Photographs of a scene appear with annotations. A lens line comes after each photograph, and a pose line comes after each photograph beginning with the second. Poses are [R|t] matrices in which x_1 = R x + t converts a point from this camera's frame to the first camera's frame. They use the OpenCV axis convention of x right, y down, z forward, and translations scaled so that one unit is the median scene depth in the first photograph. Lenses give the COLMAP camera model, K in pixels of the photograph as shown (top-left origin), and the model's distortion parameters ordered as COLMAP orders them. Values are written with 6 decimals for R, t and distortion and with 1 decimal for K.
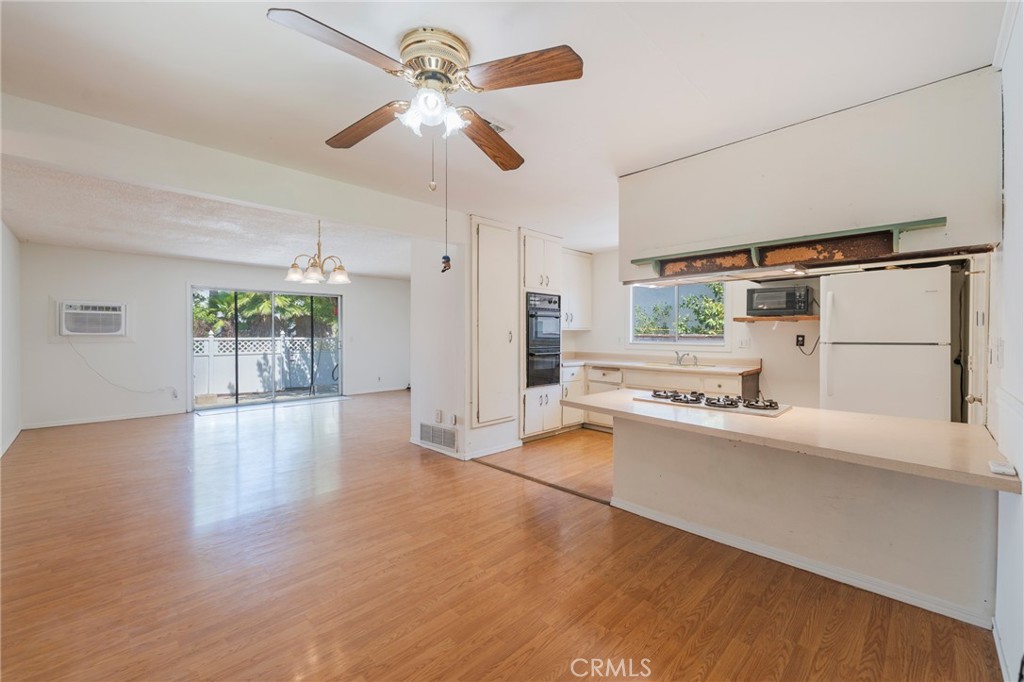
lens RADIAL K [[415.7, 0, 513.0], [0, 415.7, 341.2], [0, 0, 1]] dist [0.001121, 0.000214]
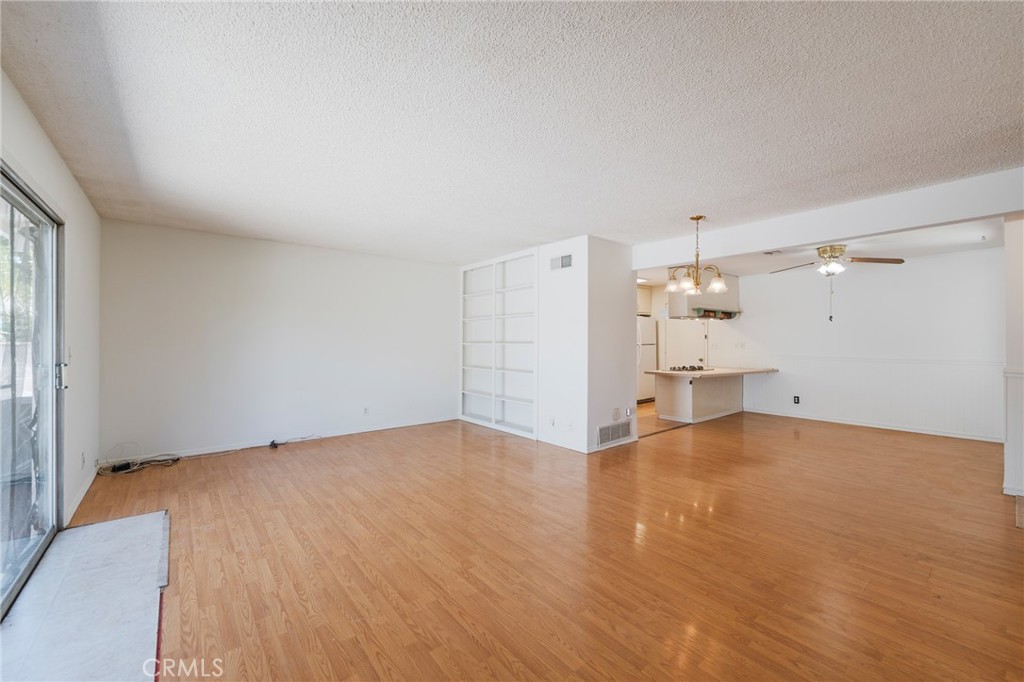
lens RADIAL K [[415.7, 0, 512.6], [0, 415.7, 341.0], [0, 0, 1]] dist [0.001121, 0.000214]
pose [[0.101182, -0.002210, 0.994866, -1.852243], [0.017016, 0.999855, 0.000491, -0.033058], [-0.994722, 0.016879, 0.101205, 1.619221]]
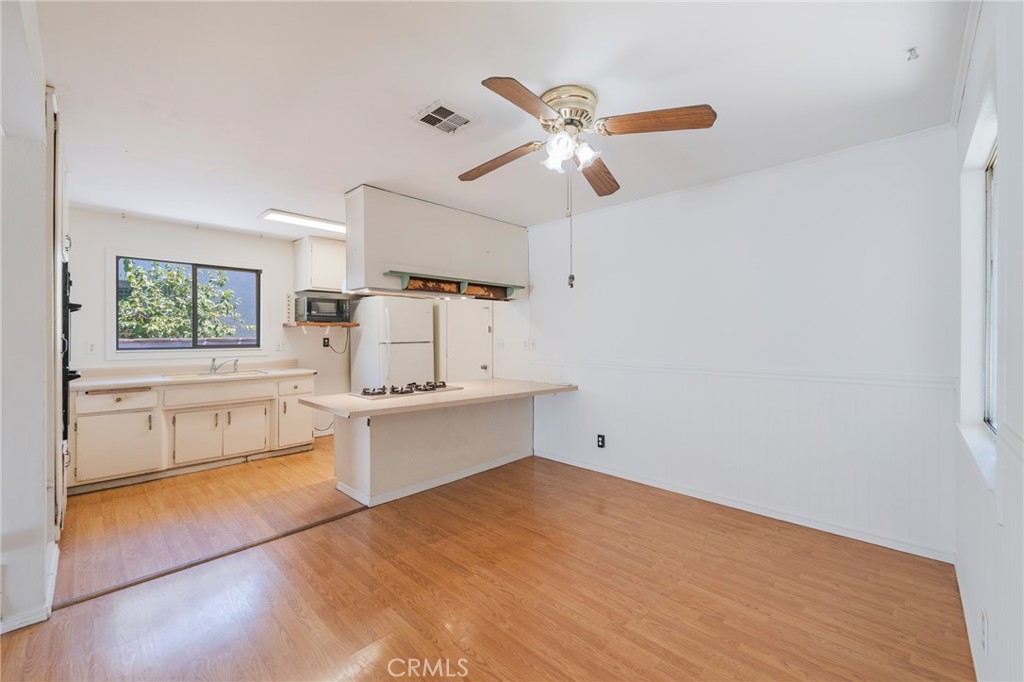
lens RADIAL K [[415.7, 0, 506.8], [0, 415.7, 334.4], [0, 0, 1]] dist [0.001121, 0.000214]
pose [[-0.004725, 0.003066, 0.999984, -0.755215], [0.022401, 0.999745, -0.002960, -0.013902], [-0.999738, 0.022386, -0.004793, 0.645950]]
